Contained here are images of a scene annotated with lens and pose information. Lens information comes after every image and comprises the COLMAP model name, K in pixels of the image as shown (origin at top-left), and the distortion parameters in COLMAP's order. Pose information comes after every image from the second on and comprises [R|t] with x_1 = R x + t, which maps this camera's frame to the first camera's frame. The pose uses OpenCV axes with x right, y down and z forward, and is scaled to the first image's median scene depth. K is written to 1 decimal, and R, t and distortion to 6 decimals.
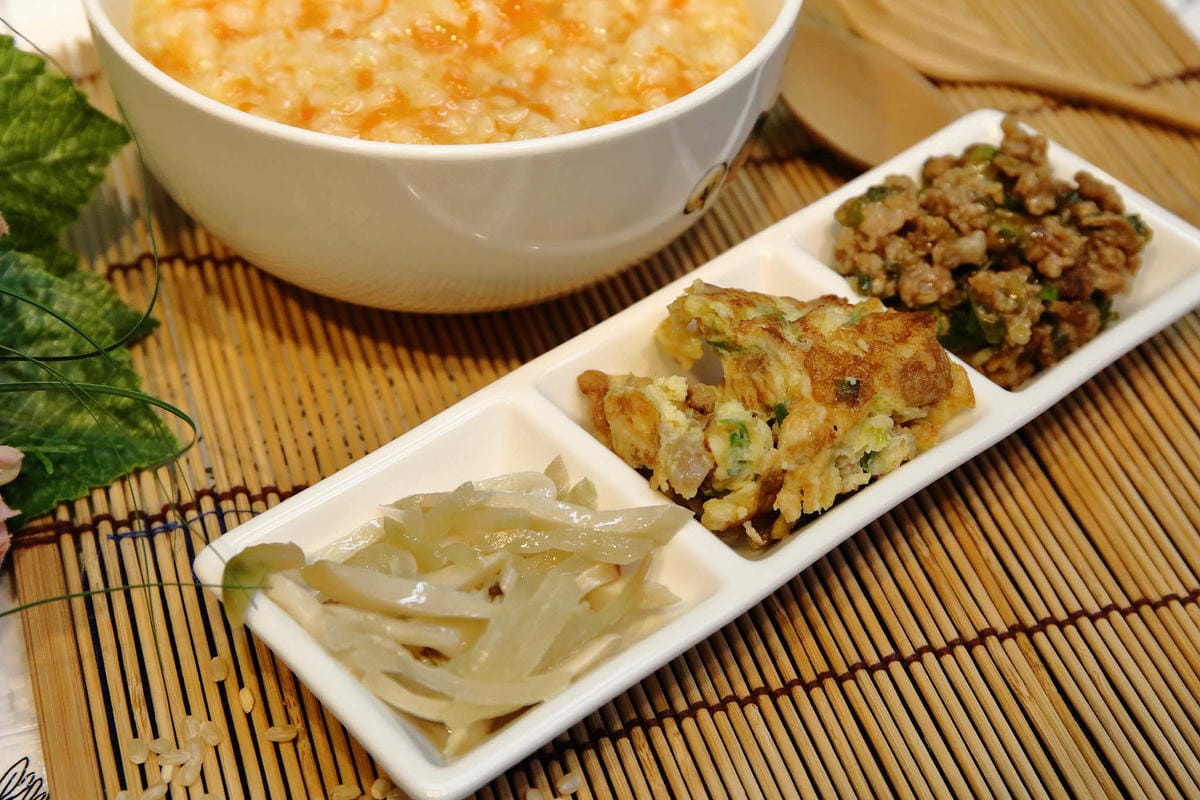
lens RADIAL K [[2083.5, 0, 600.0], [0, 2083.5, 400.0], [0, 0, 1]] dist [0.006734, 0.152036]
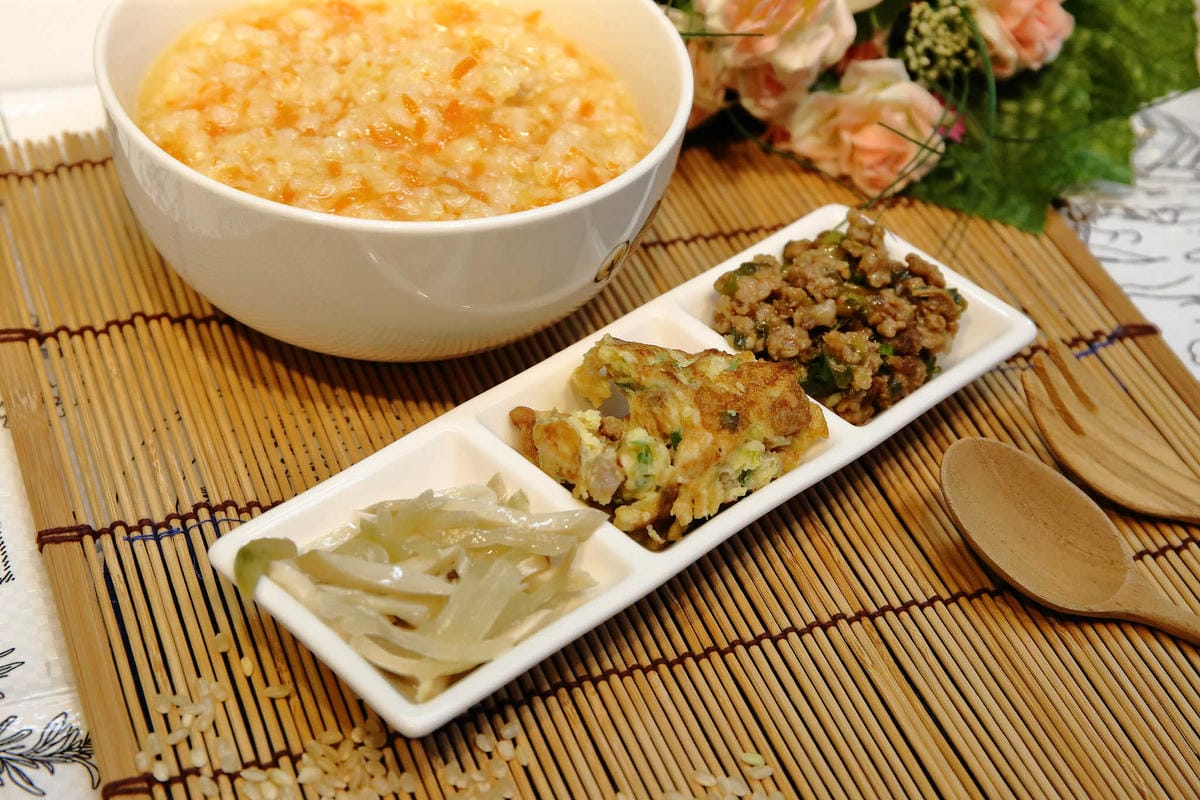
lens RADIAL K [[2083.5, 0, 600.0], [0, 2083.5, 400.0], [0, 0, 1]] dist [0.006734, 0.152036]
pose [[0.996855, 0.008627, 0.078770, -0.054746], [-0.004680, 0.998730, -0.050160, 0.043598], [-0.079103, 0.049633, 0.995630, -0.232395]]
